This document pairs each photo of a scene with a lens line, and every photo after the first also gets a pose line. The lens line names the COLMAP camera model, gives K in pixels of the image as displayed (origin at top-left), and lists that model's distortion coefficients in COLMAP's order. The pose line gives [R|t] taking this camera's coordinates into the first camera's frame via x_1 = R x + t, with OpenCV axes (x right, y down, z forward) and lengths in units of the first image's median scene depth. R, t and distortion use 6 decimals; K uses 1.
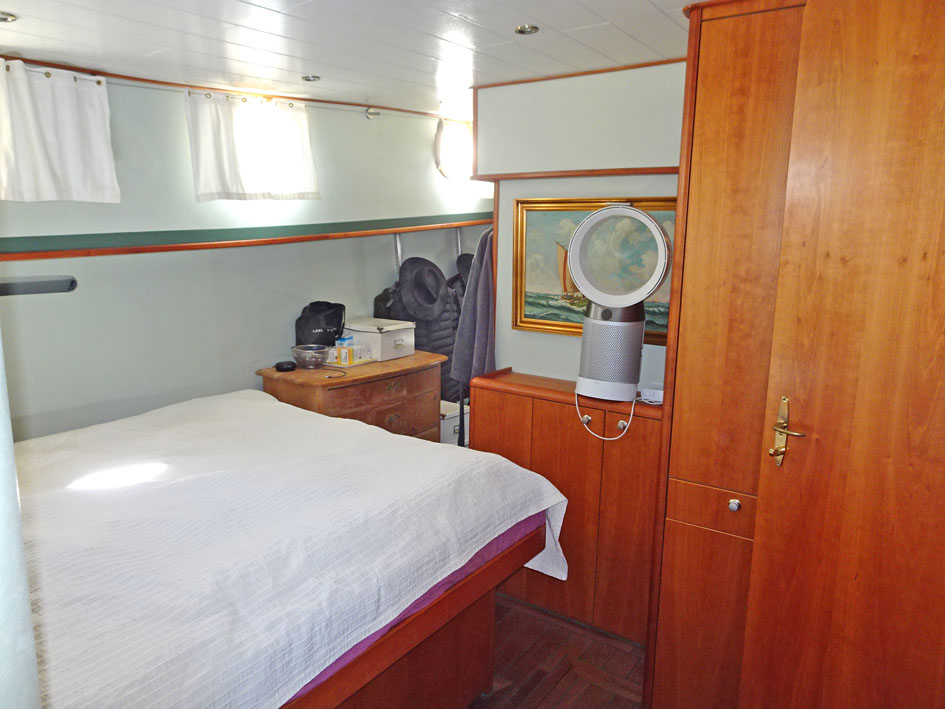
lens RADIAL K [[673.0, 0, 472.5], [0, 673.0, 354.5], [0, 0, 1]] dist [-0.003204, -0.003199]
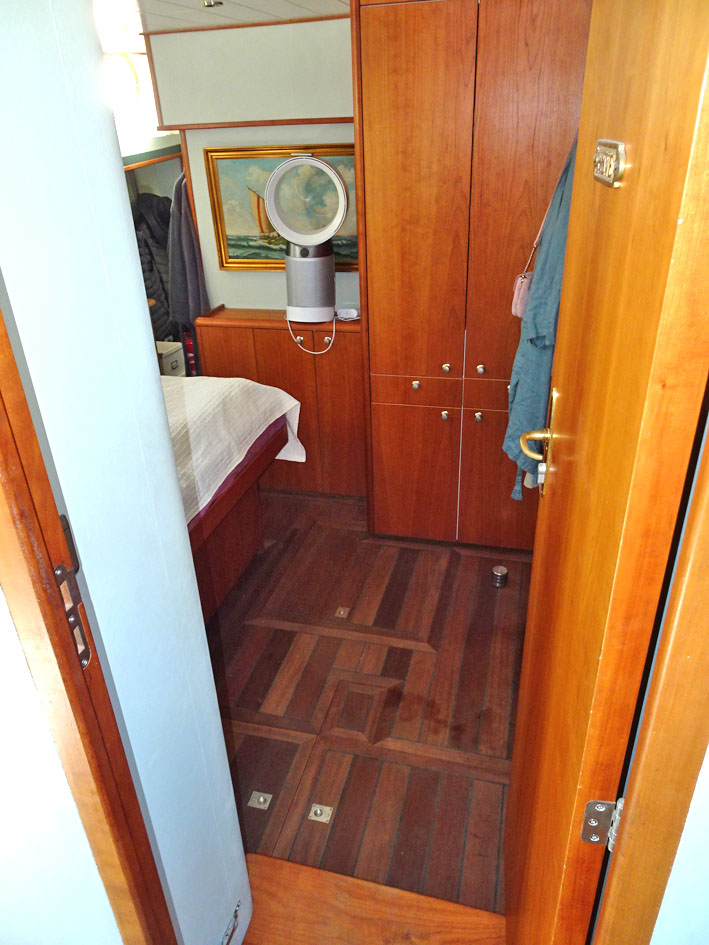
lens RADIAL K [[673.0, 0, 354.5], [0, 673.0, 472.5], [0, 0, 1]] dist [-0.003204, -0.003199]
pose [[0.939997, -0.202110, 0.274877, -0.132358], [0.113688, 0.945163, 0.306173, -0.044099], [-0.321684, -0.256551, 0.911428, -0.252888]]
